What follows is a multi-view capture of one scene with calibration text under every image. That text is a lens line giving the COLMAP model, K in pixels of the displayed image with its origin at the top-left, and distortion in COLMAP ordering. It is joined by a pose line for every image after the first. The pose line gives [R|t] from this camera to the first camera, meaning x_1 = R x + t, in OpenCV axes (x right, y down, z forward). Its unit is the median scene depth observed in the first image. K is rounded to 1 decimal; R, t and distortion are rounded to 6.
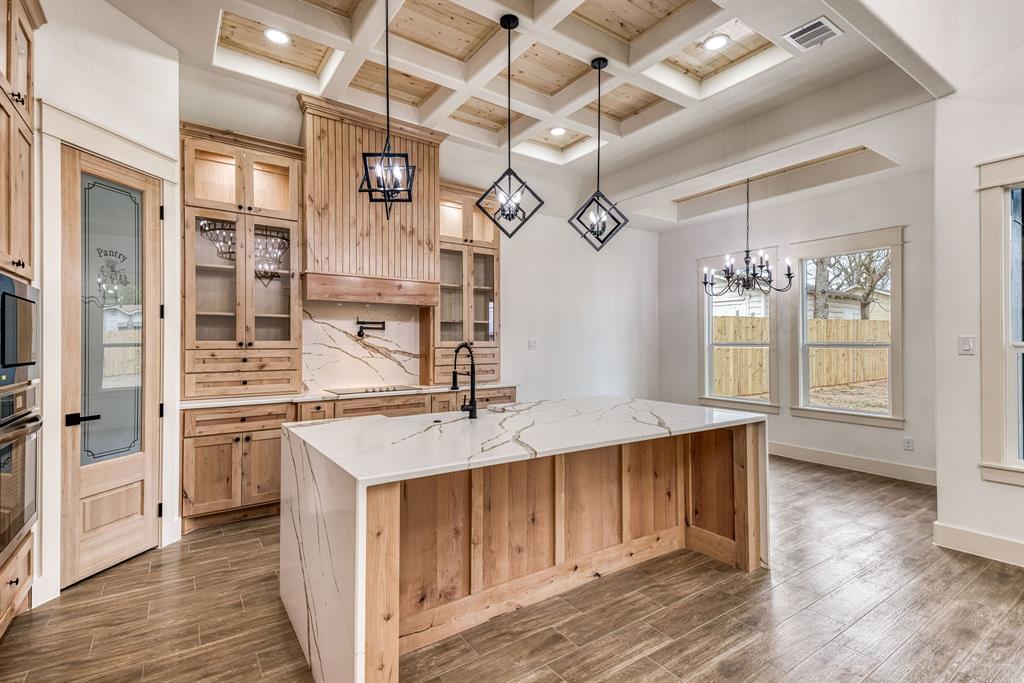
lens RADIAL K [[479.2, 0, 509.1], [0, 479.2, 337.8], [0, 0, 1]] dist [0.029994, -0.004531]
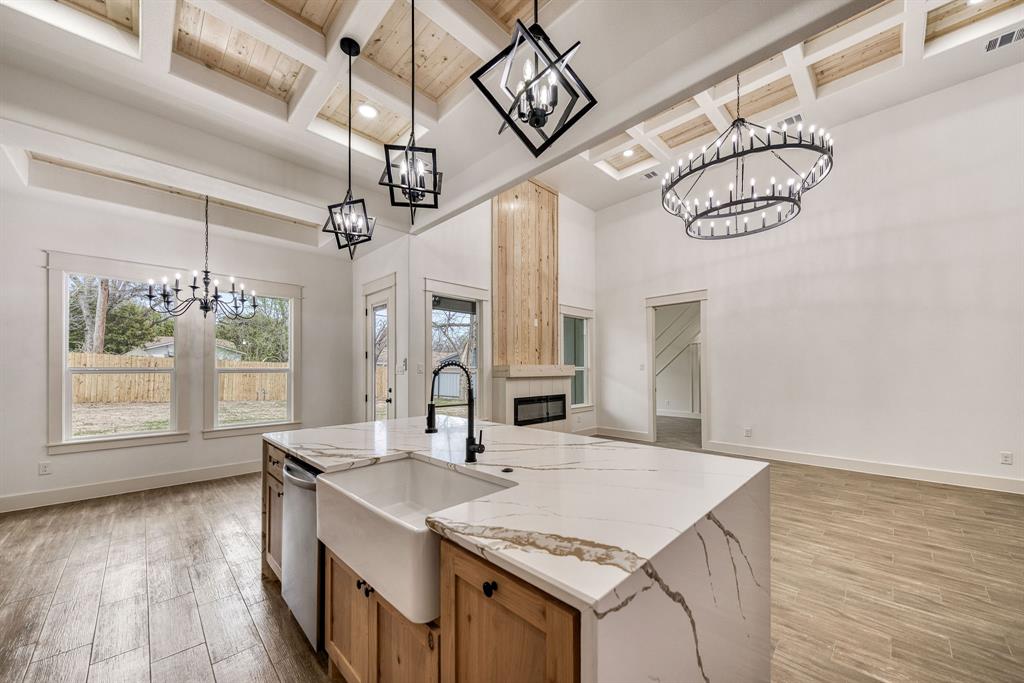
lens RADIAL K [[371.4, 0, 514.2], [0, 371.4, 364.6], [0, 0, 1]] dist [0.001411, -0.004018]
pose [[-0.193021, 0.013734, 0.981098, -0.409247], [-0.007319, 0.999854, -0.015437, 0.014929], [-0.981167, -0.010160, -0.192892, 0.660734]]
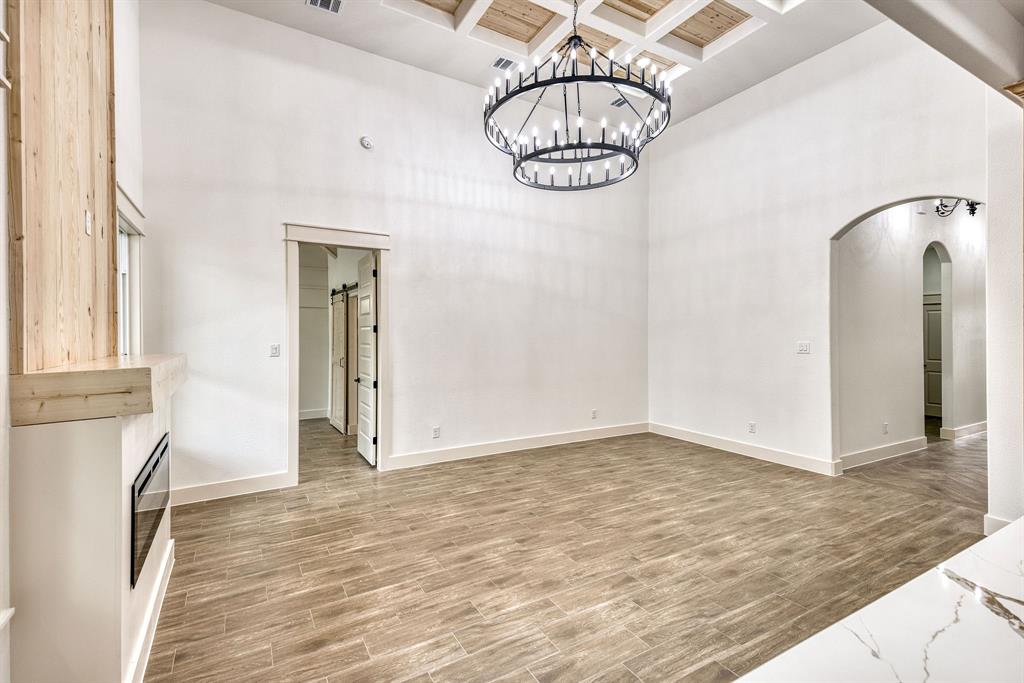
lens RADIAL K [[459.3, 0, 512.1], [0, 459.3, 336.3], [0, 0, 1]] dist [0.051601, -0.000256]
pose [[-0.997547, 0.002981, 0.069930, 0.410604], [0.002468, 0.999969, -0.007421, -0.026608], [-0.069950, -0.007230, -0.997524, 0.843185]]
